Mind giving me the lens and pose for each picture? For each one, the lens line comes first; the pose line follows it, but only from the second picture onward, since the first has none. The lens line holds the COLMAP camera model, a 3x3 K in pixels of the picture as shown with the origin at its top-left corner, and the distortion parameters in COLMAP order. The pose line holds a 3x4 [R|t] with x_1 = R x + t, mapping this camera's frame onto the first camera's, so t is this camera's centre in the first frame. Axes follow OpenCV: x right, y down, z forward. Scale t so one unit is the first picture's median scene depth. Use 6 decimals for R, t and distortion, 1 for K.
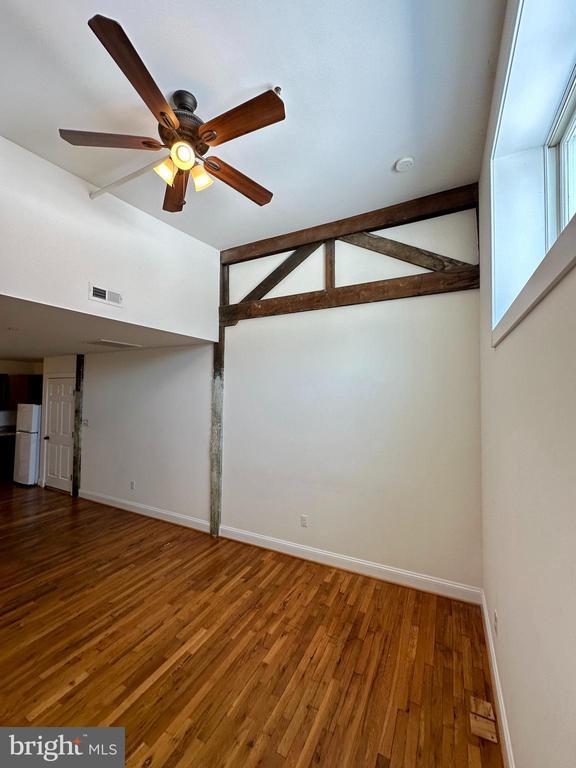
lens RADIAL K [[305.7, 0, 288.5], [0, 305.7, 385.8], [0, 0, 1]] dist [-0.009276, -0.000071]
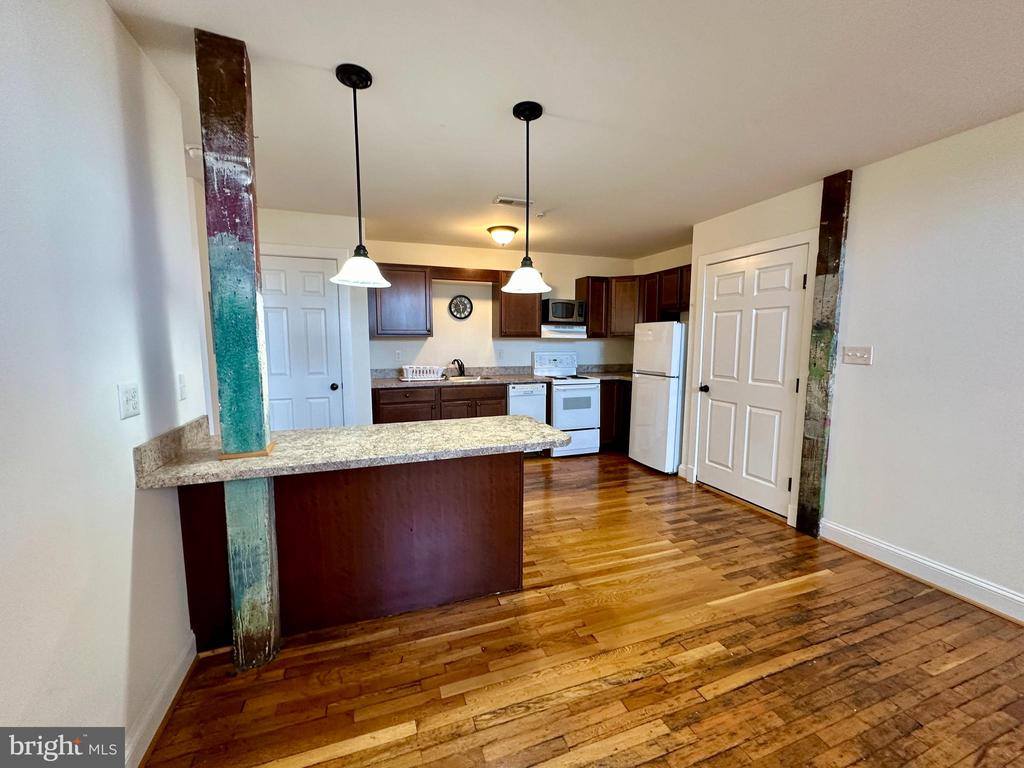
lens RADIAL K [[407.6, 0, 507.8], [0, 407.6, 383.7], [0, 0, 1]] dist [-0.009276, -0.000071]
pose [[0.729625, 0.062307, -0.681004, -0.581110], [0.030931, 0.991815, 0.123884, 0.073065], [0.683148, -0.111453, 0.721725, 0.309745]]
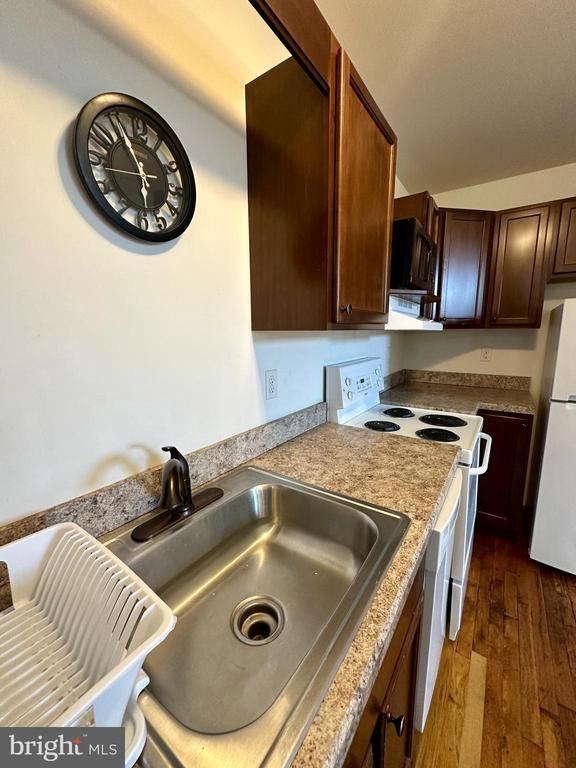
lens RADIAL K [[305.7, 0, 287.3], [0, 305.7, 380.0], [0, 0, 1]] dist [-0.009276, -0.000071]
pose [[0.990030, 0.007984, -0.140631, -1.160505], [0.020565, 0.979500, 0.200389, 0.075461], [0.139348, -0.201284, 0.969571, 0.742729]]
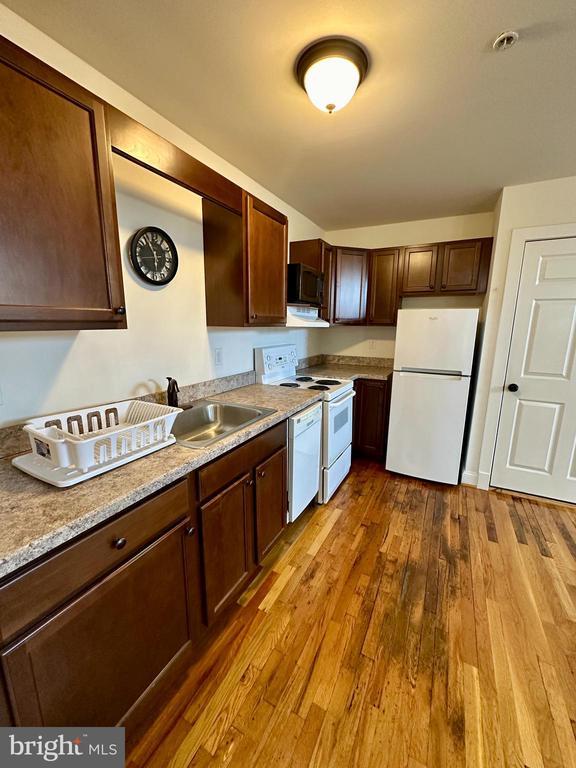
lens RADIAL K [[305.7, 0, 286.8], [0, 305.7, 380.7], [0, 0, 1]] dist [-0.009276, -0.000071]
pose [[0.999888, 0.004994, -0.014140, -1.112248], [-0.001669, 0.974117, 0.226037, 0.064606], [0.014903, -0.225988, 0.974016, 0.576194]]
